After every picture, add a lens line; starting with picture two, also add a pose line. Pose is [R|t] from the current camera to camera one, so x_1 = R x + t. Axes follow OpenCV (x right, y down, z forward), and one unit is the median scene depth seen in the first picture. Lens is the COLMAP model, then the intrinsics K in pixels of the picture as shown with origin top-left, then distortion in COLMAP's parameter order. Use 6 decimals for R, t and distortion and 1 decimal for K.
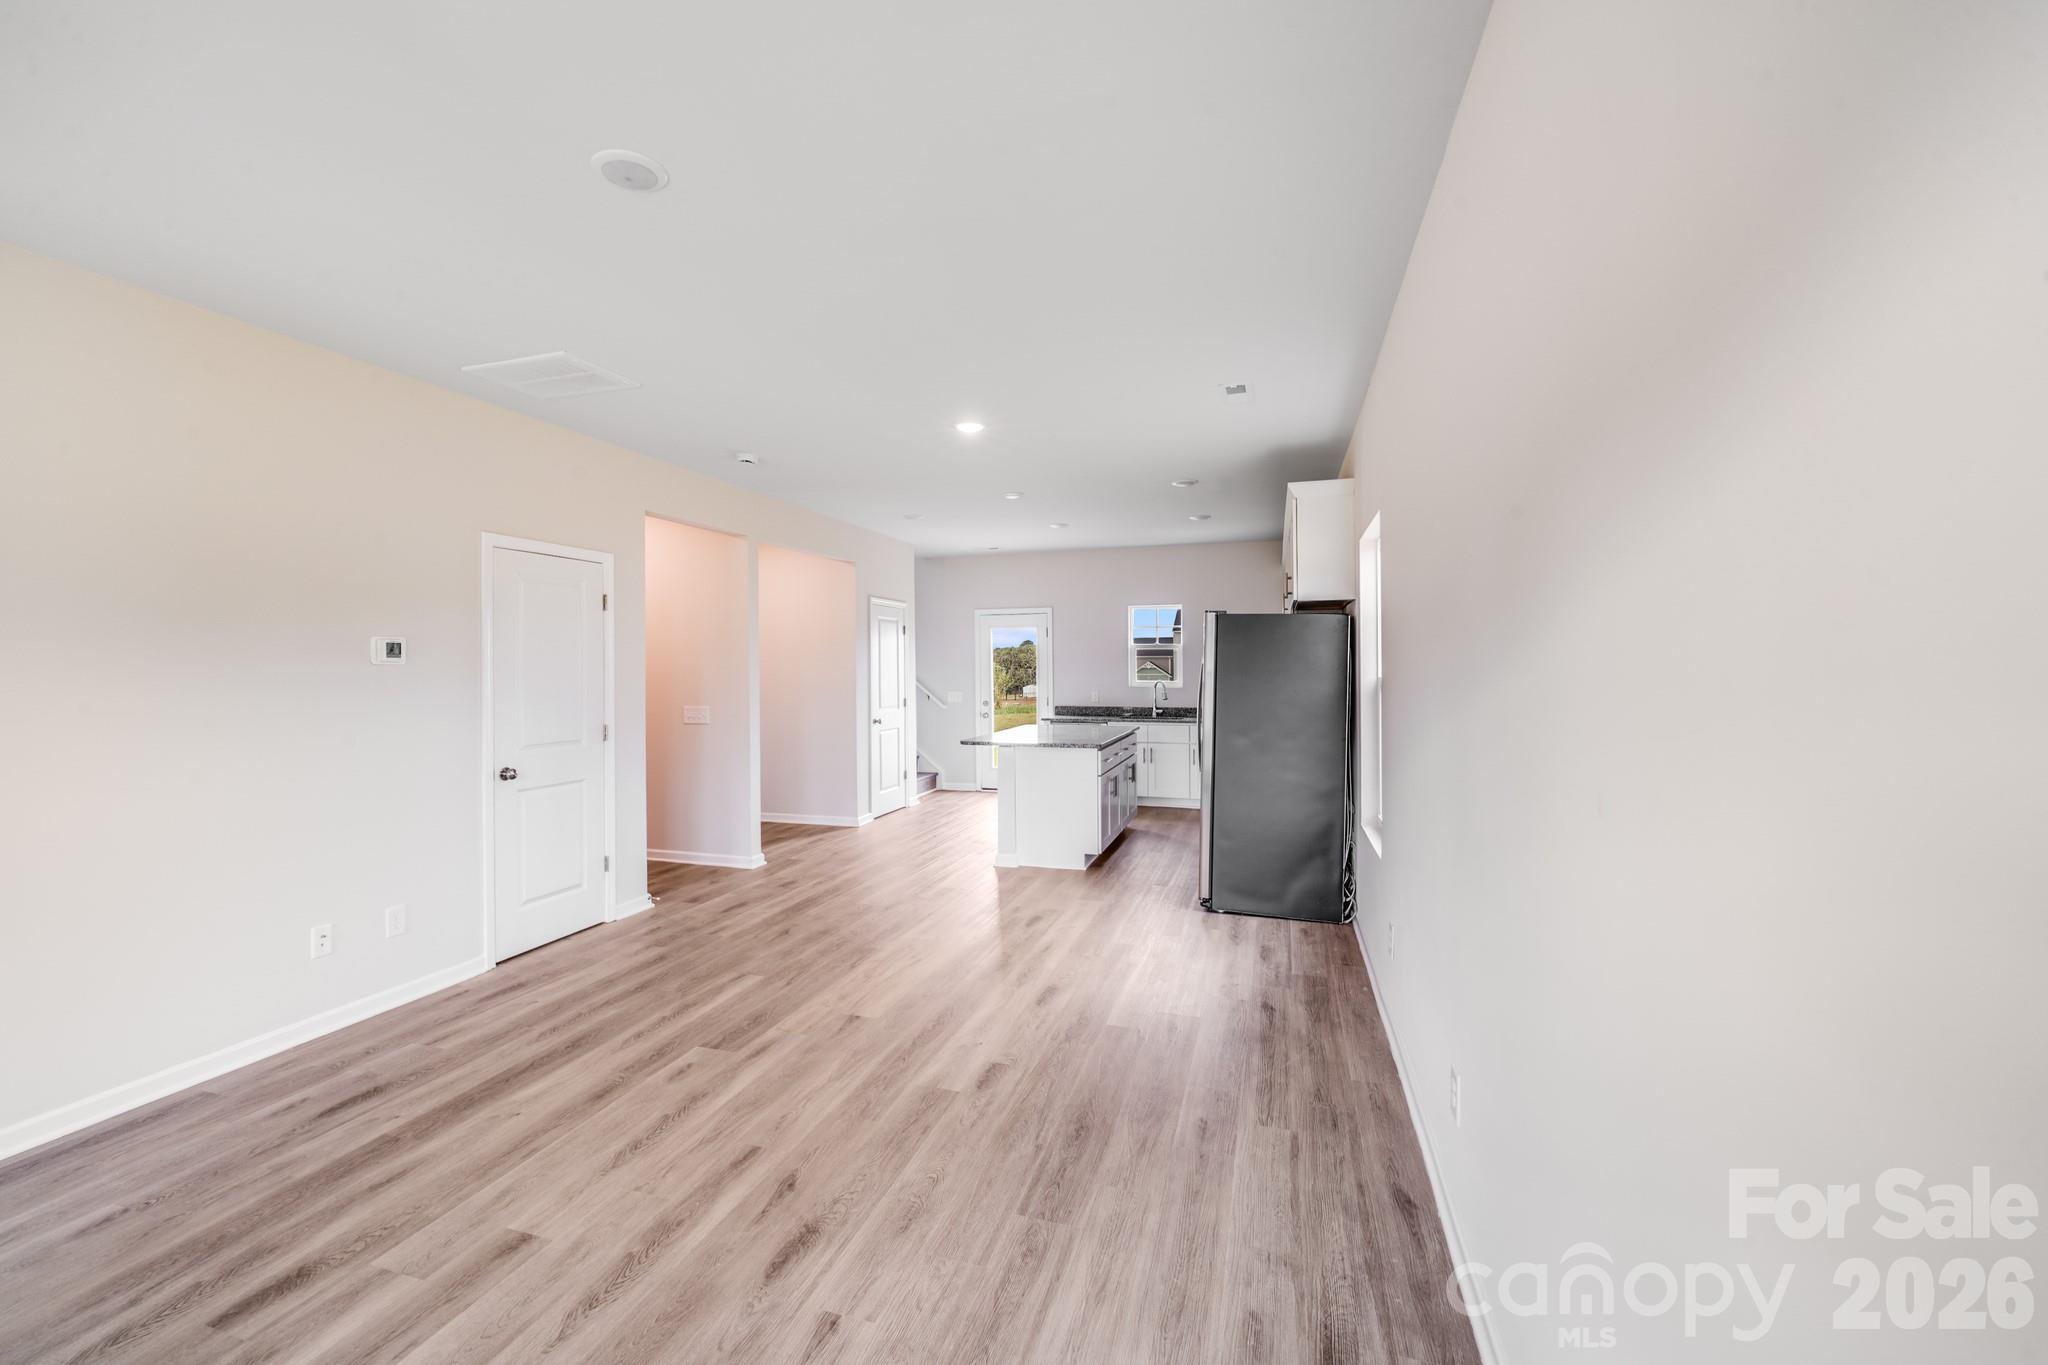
lens RADIAL K [[834.2, 0, 1019.3], [0, 834.2, 672.3], [0, 0, 1]] dist [-0.008326, -0.000569]
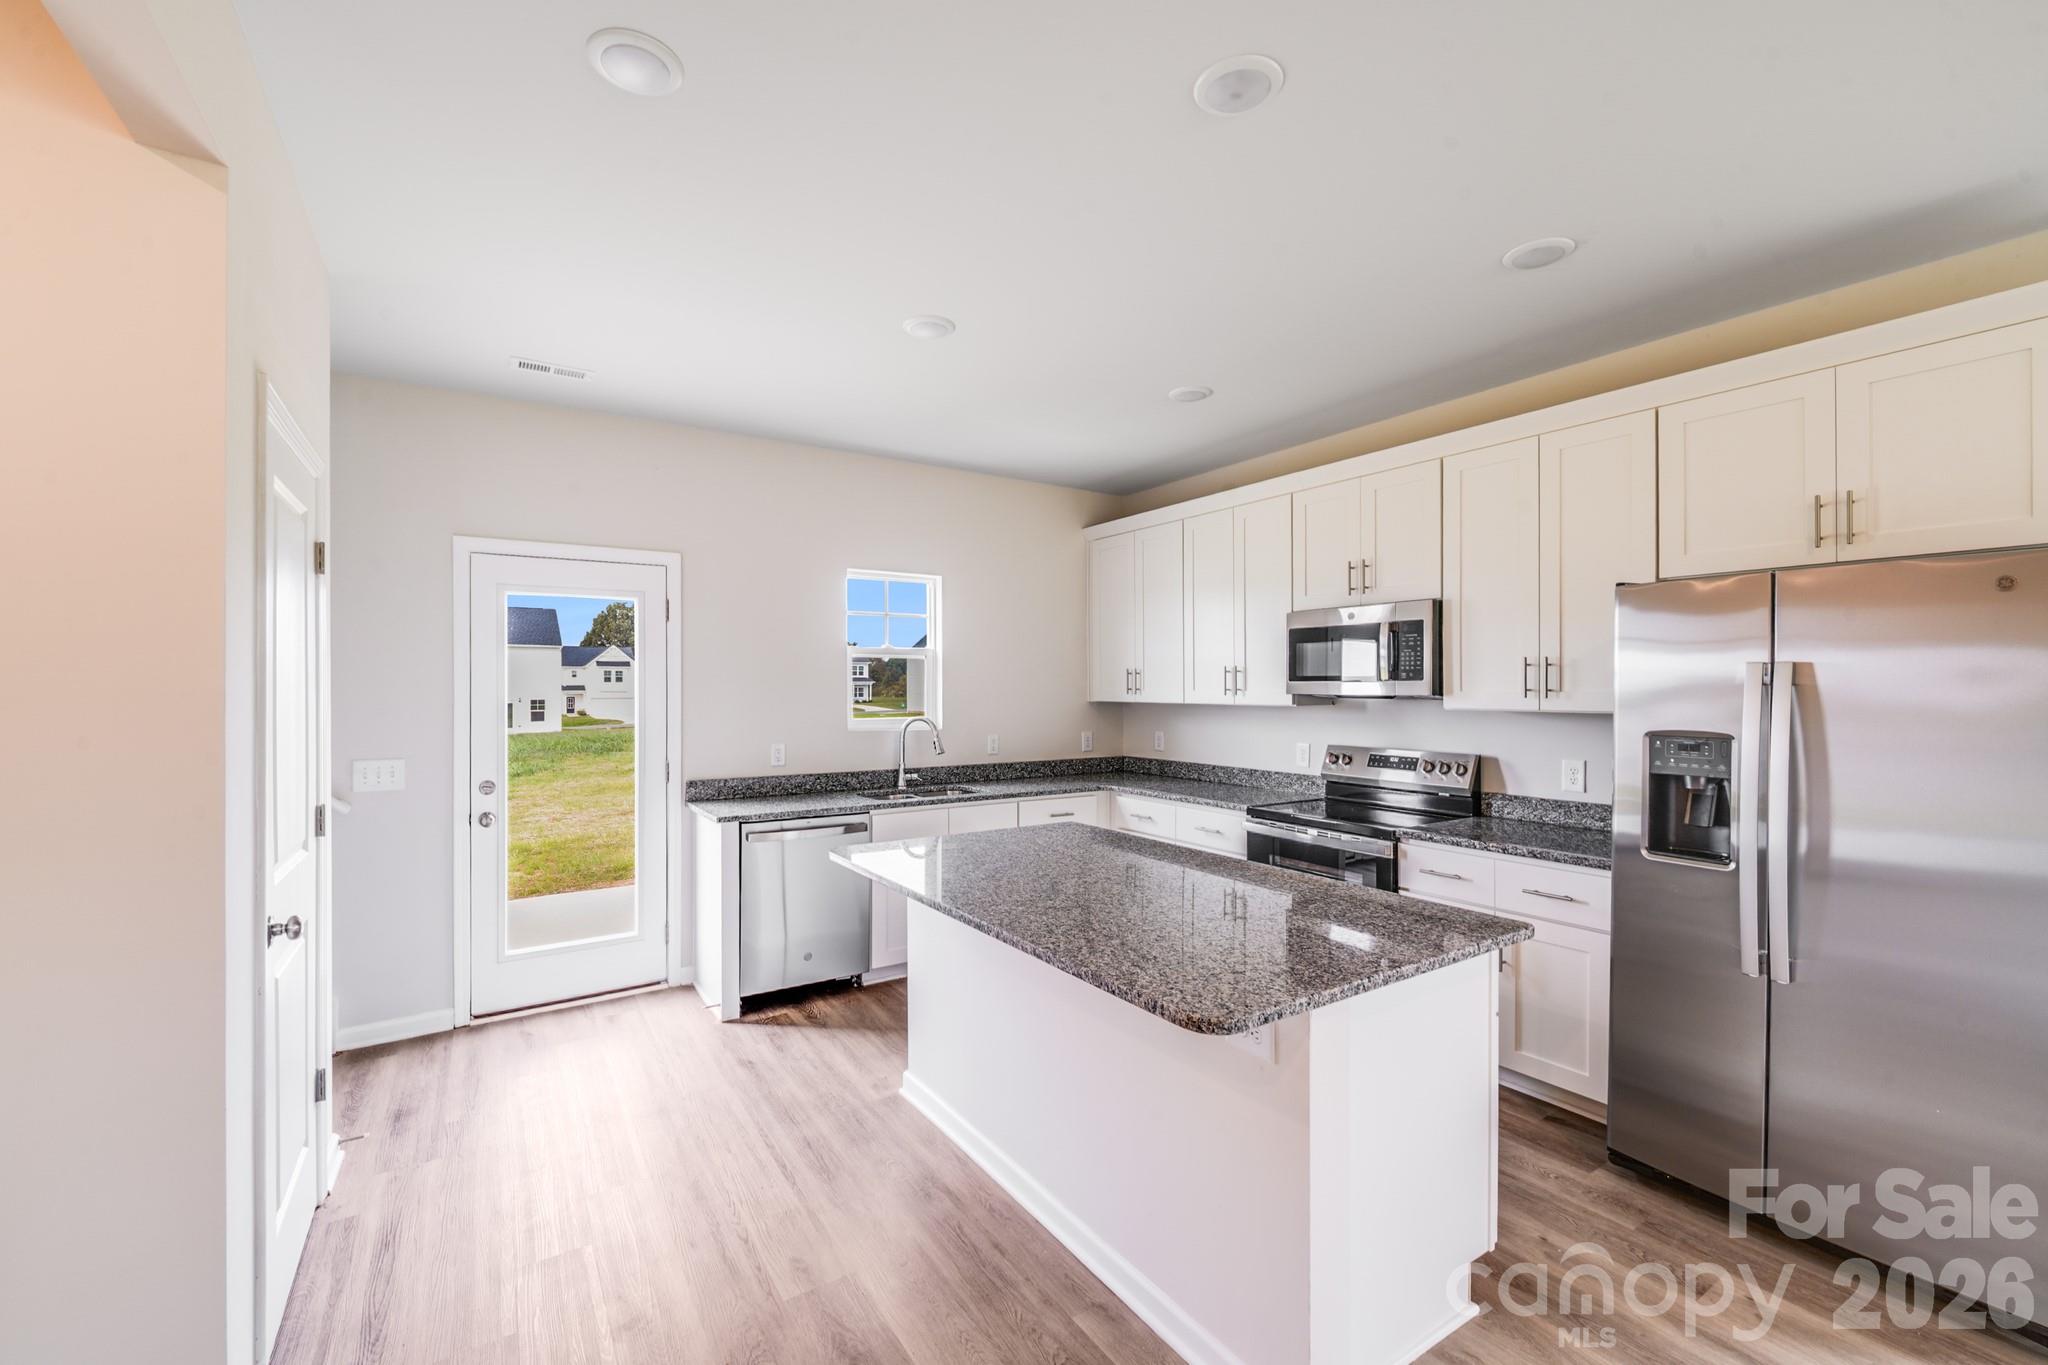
lens RADIAL K [[834.2, 0, 1039.1], [0, 834.2, 686.6], [0, 0, 1]] dist [-0.008326, -0.000569]
pose [[0.636423, 0.002655, 0.771336, -0.219959], [0.006556, 0.999939, -0.008852, -0.005013], [-0.771312, 0.010690, 0.636367, 0.732423]]
